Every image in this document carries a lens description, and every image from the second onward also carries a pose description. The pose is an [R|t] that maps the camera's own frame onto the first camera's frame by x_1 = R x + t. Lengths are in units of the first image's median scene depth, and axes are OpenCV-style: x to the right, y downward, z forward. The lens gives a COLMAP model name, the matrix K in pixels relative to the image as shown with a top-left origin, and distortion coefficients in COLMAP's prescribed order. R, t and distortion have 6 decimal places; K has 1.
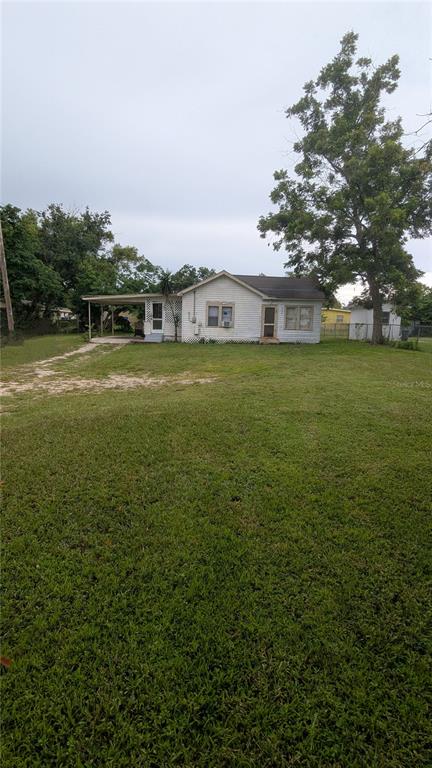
lens RADIAL K [[355.8, 0, 203.2], [0, 355.8, 383.3], [0, 0, 1]] dist [-0.000265, 0.001057]
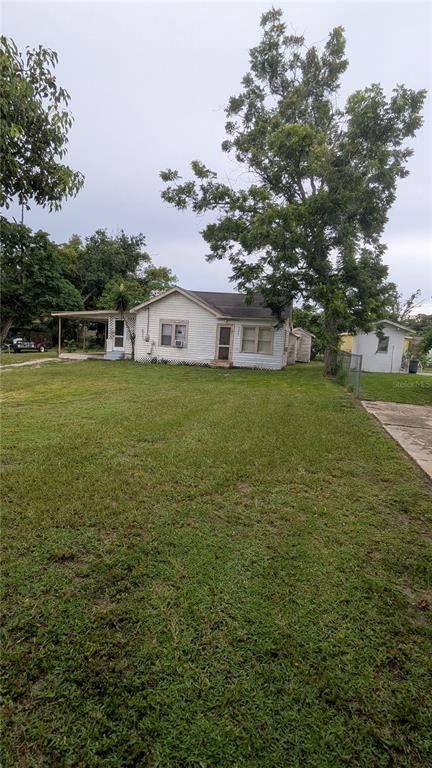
lens RADIAL K [[355.8, 0, 203.2], [0, 355.8, 383.3], [0, 0, 1]] dist [-0.000265, 0.001057]
pose [[0.966067, 0.065080, -0.249959, 0.360496], [-0.079517, 0.995673, -0.048089, -0.025086], [0.245747, 0.066333, 0.967062, 0.130440]]
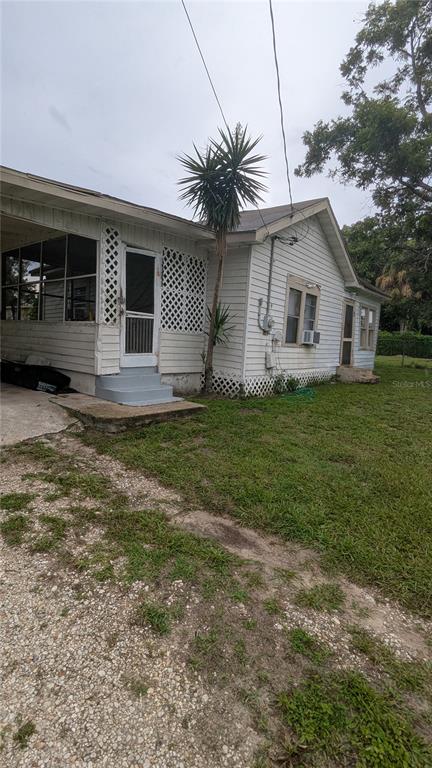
lens RADIAL K [[355.8, 0, 203.2], [0, 355.8, 383.3], [0, 0, 1]] dist [-0.000265, 0.001057]
pose [[0.640879, -0.084928, 0.762930, -0.319992], [0.092888, 0.995138, 0.032748, -0.139696], [-0.762002, 0.049880, 0.645651, 0.831076]]
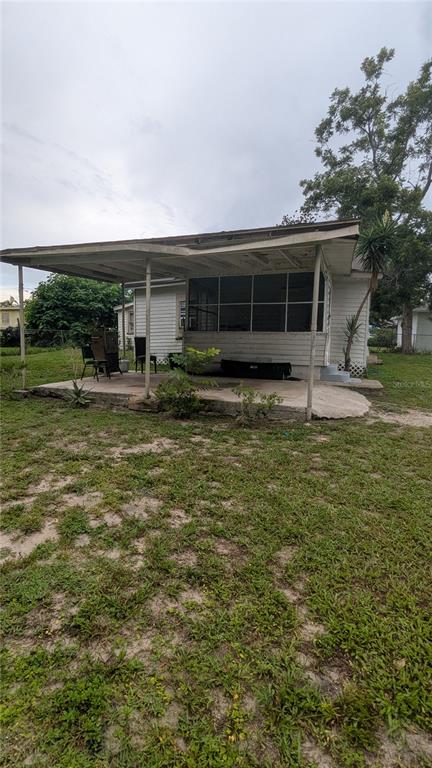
lens RADIAL K [[355.8, 0, 203.2], [0, 355.8, 383.3], [0, 0, 1]] dist [-0.000265, 0.001057]
pose [[0.351176, -0.136777, 0.926265, -0.590436], [0.154589, 0.984166, 0.086717, -0.180841], [-0.923460, 0.112737, 0.366760, 1.035341]]
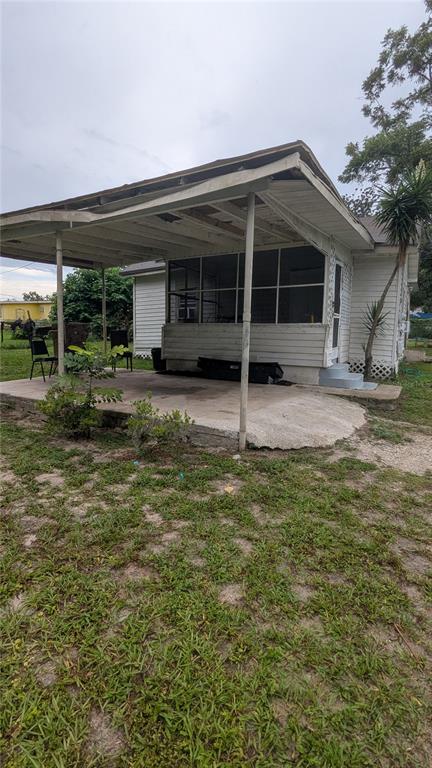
lens RADIAL K [[355.8, 0, 203.2], [0, 355.8, 383.3], [0, 0, 1]] dist [-0.000265, 0.001057]
pose [[0.501289, -0.147744, 0.852573, -0.491131], [0.148269, 0.985408, 0.083585, -0.172089], [-0.852482, 0.084510, 0.515880, 0.985196]]
